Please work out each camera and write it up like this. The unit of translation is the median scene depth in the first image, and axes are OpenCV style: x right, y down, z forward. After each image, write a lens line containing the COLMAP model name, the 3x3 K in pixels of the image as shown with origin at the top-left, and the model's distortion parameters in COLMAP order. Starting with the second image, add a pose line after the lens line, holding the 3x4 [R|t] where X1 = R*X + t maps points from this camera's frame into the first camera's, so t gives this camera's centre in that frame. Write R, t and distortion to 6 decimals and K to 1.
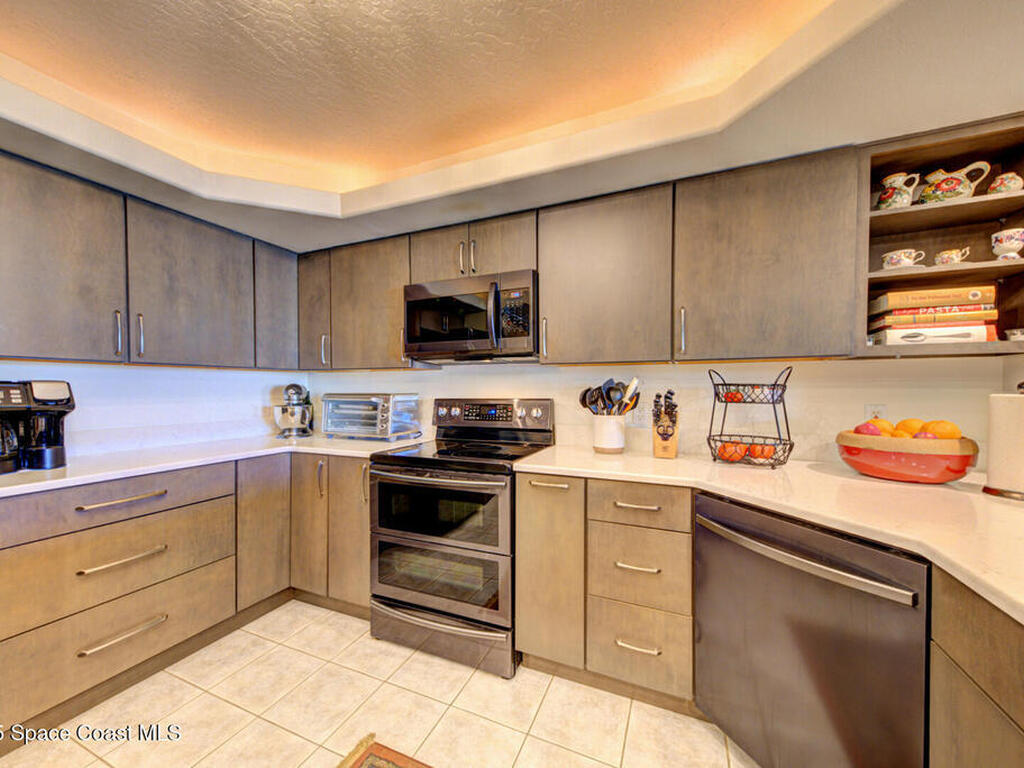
lens RADIAL K [[394.7, 0, 513.2], [0, 394.7, 394.0], [0, 0, 1]] dist [0.015446, -0.001749]
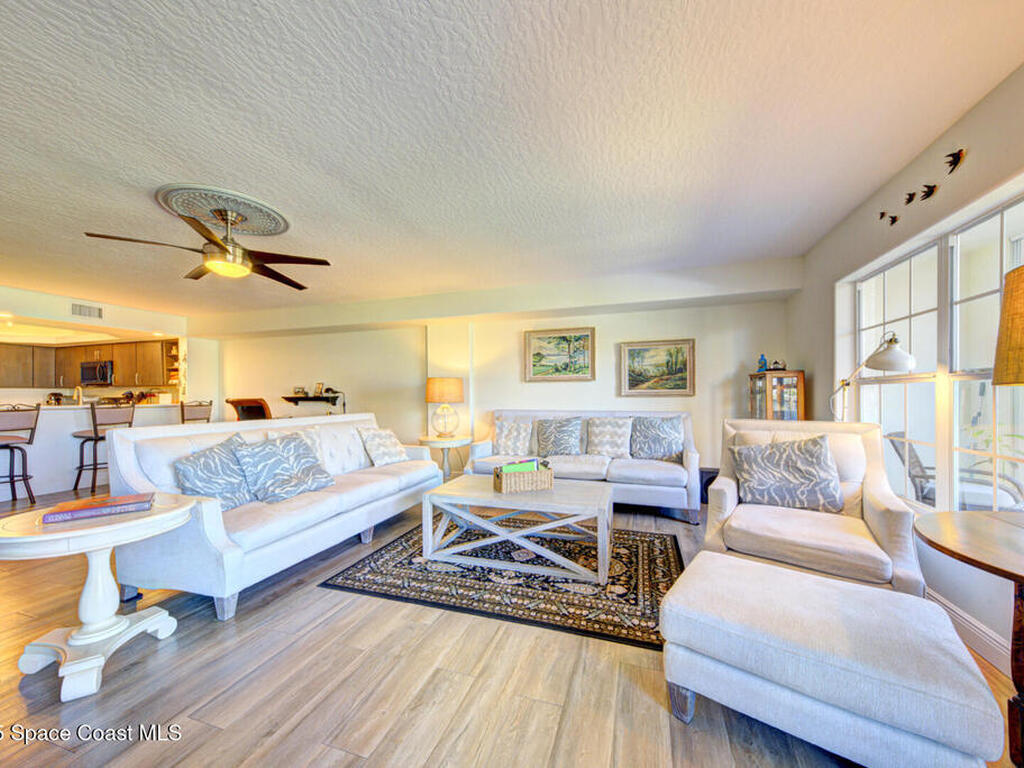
lens RADIAL K [[394.7, 0, 509.9], [0, 394.7, 393.1], [0, 0, 1]] dist [0.015446, -0.001749]
pose [[0.996241, -0.005409, 0.086453, 3.555910], [0.007355, 0.999726, -0.022204, 0.094436], [-0.086309, 0.022756, 0.996008, -3.112407]]
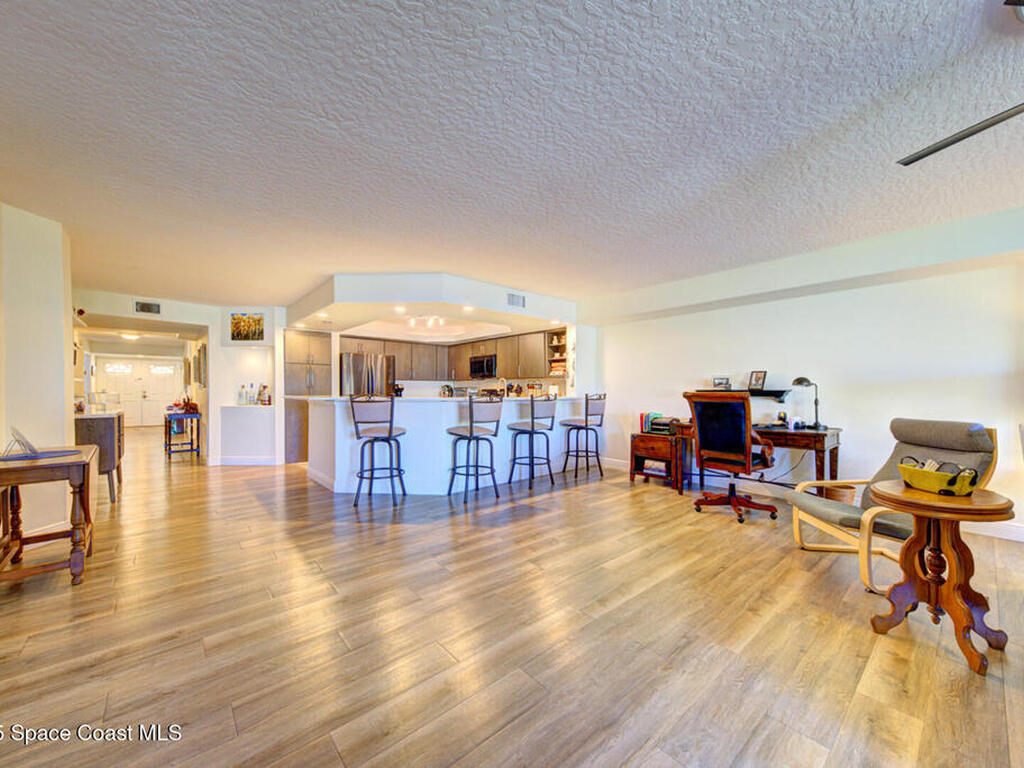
lens RADIAL K [[394.7, 0, 511.1], [0, 394.7, 389.7], [0, 0, 1]] dist [0.015446, -0.001749]
pose [[0.902370, 0.001410, -0.430959, 1.942605], [-0.008985, 0.999839, -0.015542, 0.087806], [0.430867, 0.017897, 0.902238, -2.498300]]
